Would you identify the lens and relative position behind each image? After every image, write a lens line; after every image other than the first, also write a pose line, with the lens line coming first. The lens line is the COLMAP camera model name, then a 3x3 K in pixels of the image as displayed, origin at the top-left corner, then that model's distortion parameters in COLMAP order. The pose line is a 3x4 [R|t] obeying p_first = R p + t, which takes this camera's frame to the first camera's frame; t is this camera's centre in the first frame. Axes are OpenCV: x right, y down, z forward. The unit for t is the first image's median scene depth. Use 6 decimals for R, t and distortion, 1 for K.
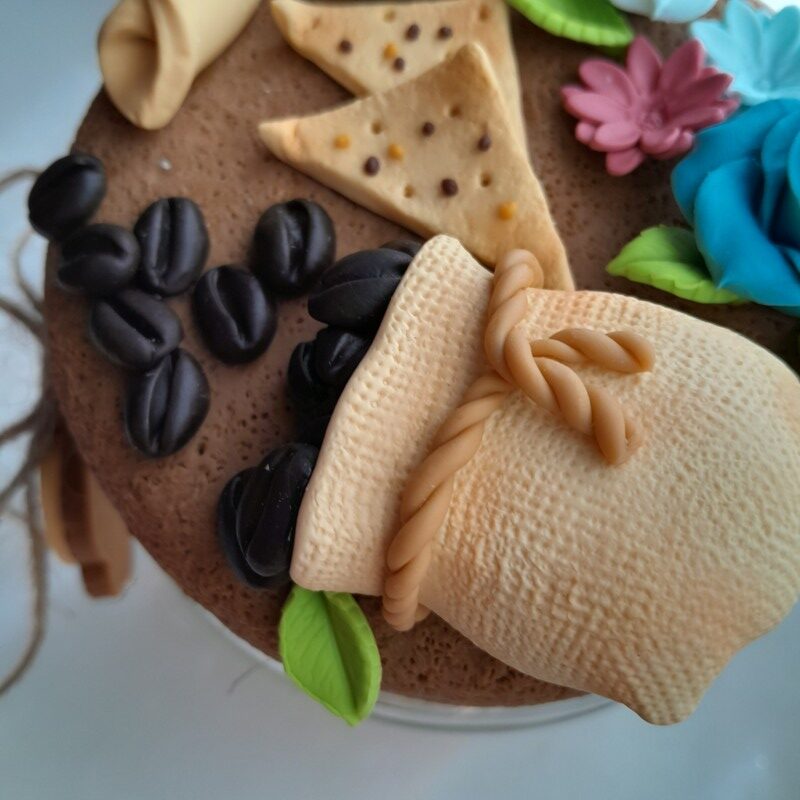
lens RADIAL K [[895.5, 0, 398.4], [0, 895.5, 389.0], [0, 0, 1]] dist [0.139889, -0.476654]
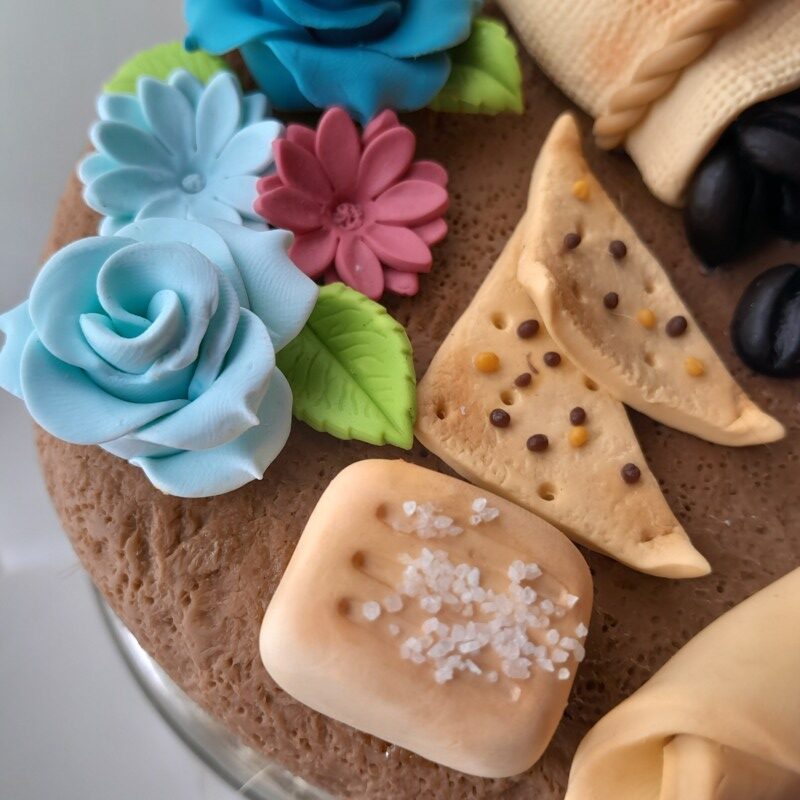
lens RADIAL K [[895.5, 0, 398.4], [0, 895.5, 389.0], [0, 0, 1]] dist [0.139889, -0.476654]
pose [[-0.826614, -0.535780, 0.172193, 0.010933], [0.472583, -0.494715, 0.729330, -1.258056], [-0.305574, 0.684250, 0.662138, 0.695415]]
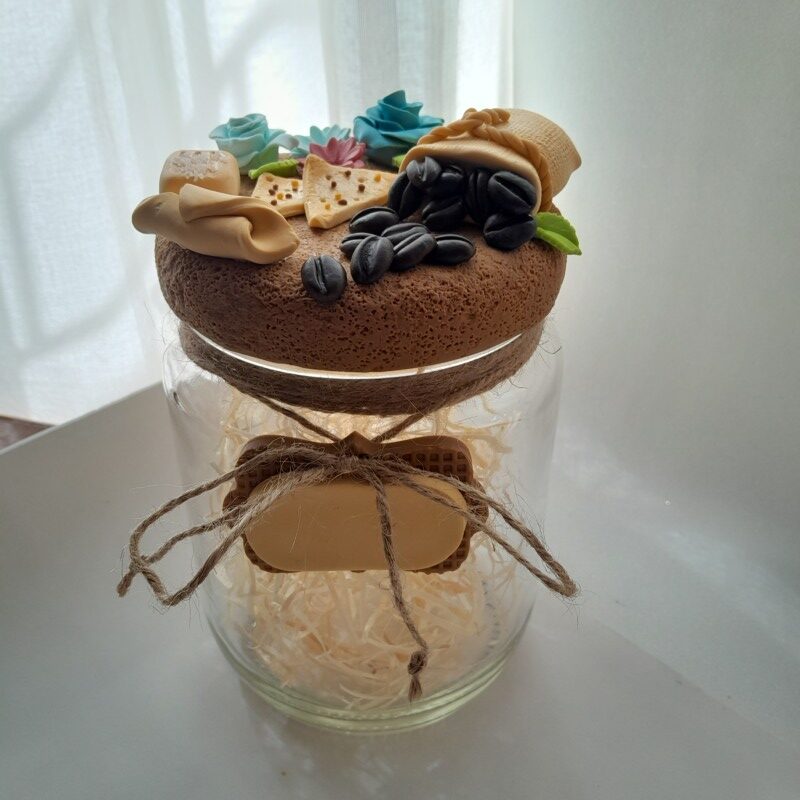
lens RADIAL K [[868.8, 0, 400.0], [0, 868.8, 400.0], [0, 0, 1]] dist [0.145637, -0.491769]
pose [[0.100845, -0.530370, 0.841747, -2.549836], [0.925919, 0.359585, 0.115639, -0.237219], [-0.364011, 0.767728, 0.527342, 0.245901]]
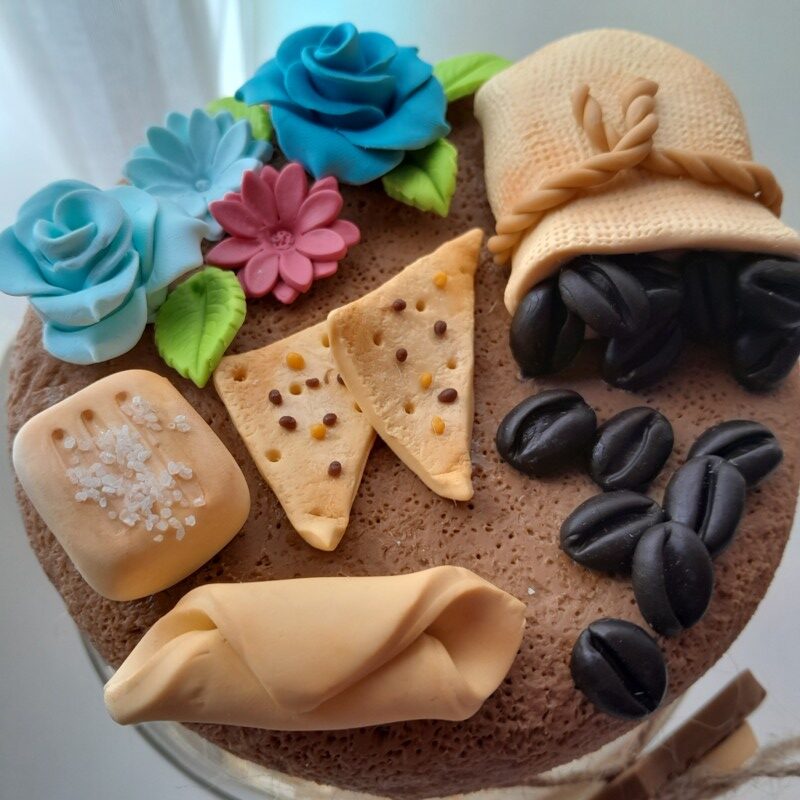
lens RADIAL K [[868.8, 0, 400.0], [0, 868.8, 400.0], [0, 0, 1]] dist [0.145637, -0.491769]
pose [[-0.458950, -0.764713, 0.452303, -0.585157], [0.810720, -0.152203, 0.565302, -1.086150], [-0.363452, 0.626137, 0.689822, 0.390463]]
